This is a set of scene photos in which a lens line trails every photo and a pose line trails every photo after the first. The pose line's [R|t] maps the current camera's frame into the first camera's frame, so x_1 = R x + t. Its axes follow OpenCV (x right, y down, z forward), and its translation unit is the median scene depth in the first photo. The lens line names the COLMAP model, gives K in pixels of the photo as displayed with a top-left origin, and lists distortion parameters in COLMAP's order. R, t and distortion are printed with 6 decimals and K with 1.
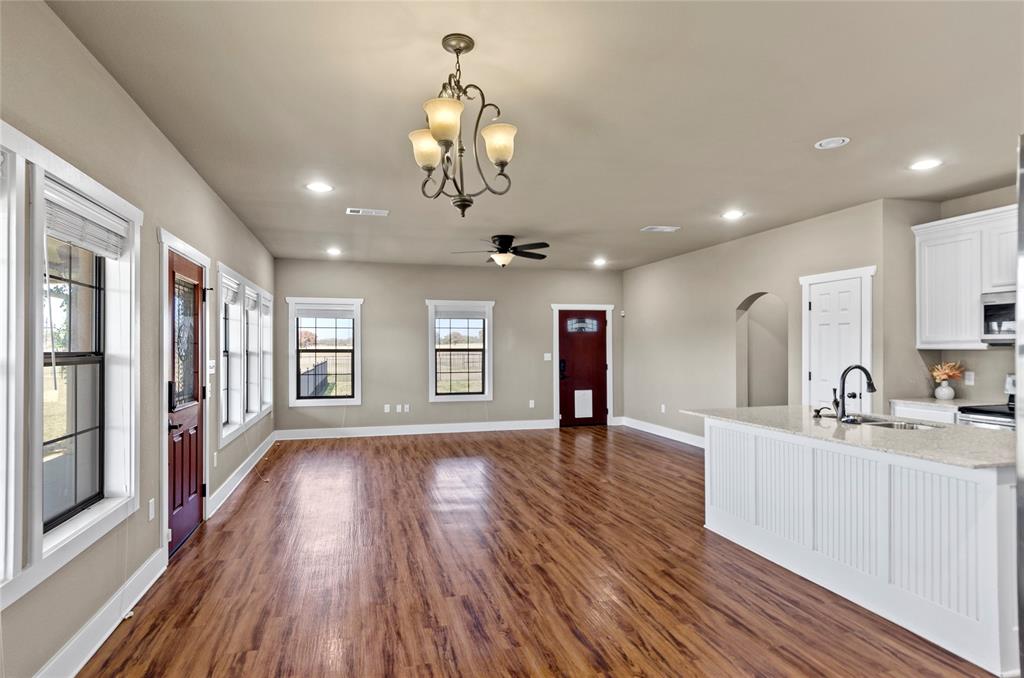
lens RADIAL K [[554.5, 0, 491.6], [0, 554.5, 344.3], [0, 0, 1]] dist [0.003802, 0.000285]
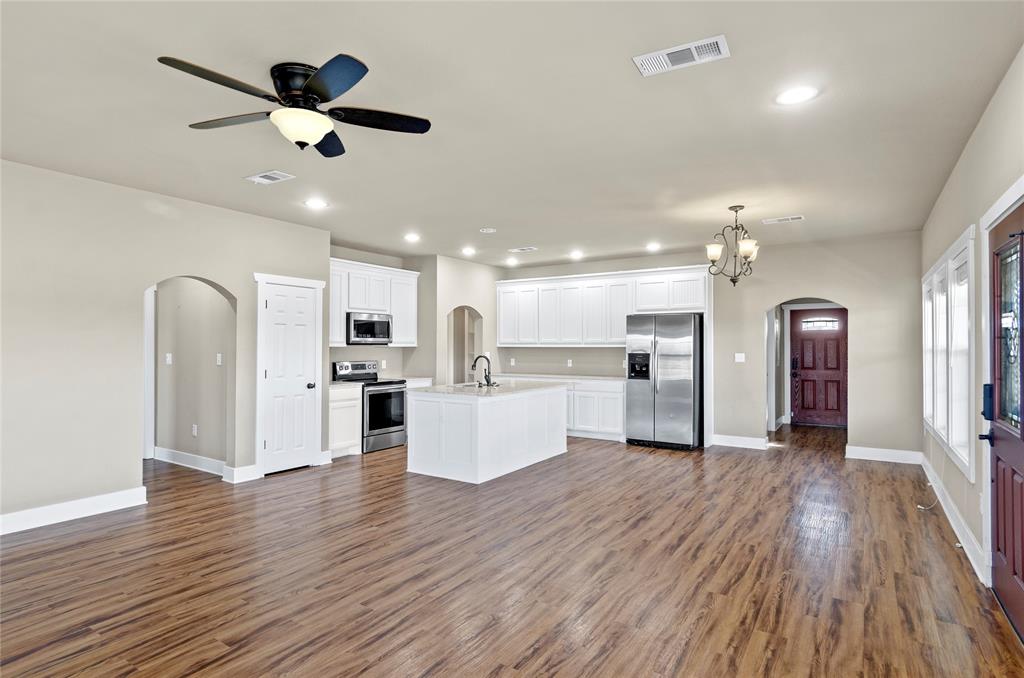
lens RADIAL K [[554.5, 0, 491.6], [0, 554.5, 344.3], [0, 0, 1]] dist [0.003802, 0.000285]
pose [[-0.673867, 0.002001, 0.738850, -0.518873], [-0.004836, 0.999963, -0.007119, 0.009534], [-0.738837, -0.008370, -0.673832, 1.613556]]
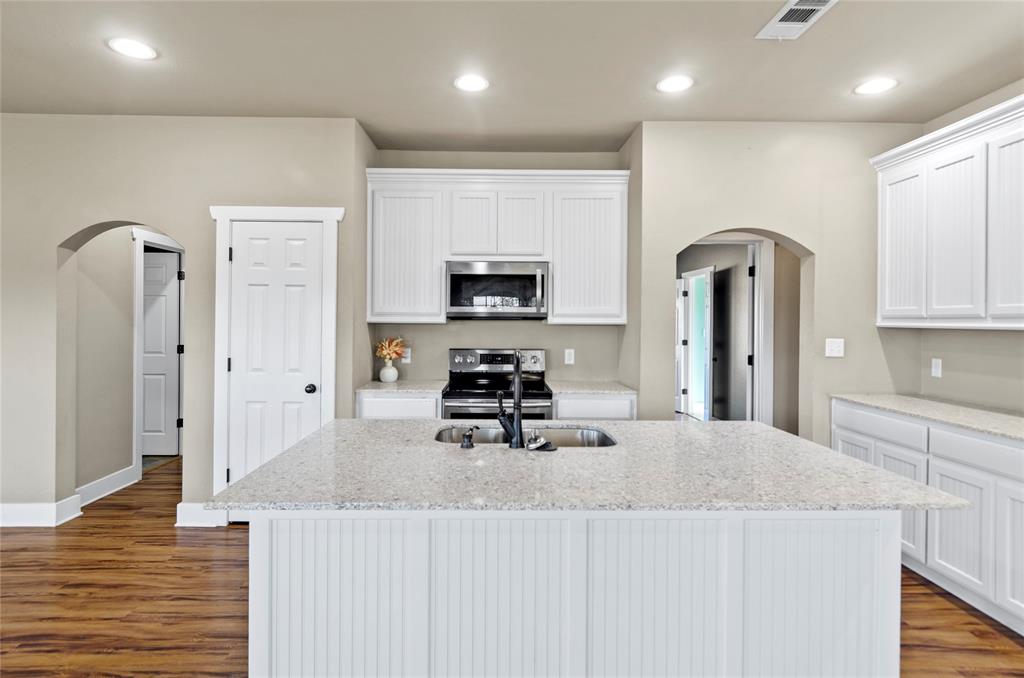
lens RADIAL K [[539.5, 0, 509.3], [0, 539.5, 325.2], [0, 0, 1]] dist [-0.002981, -0.000663]
pose [[0.223922, -0.005833, 0.974590, 0.052905], [-0.012665, 0.999880, 0.008895, 0.002619], [-0.974525, -0.014335, 0.223822, 0.648162]]
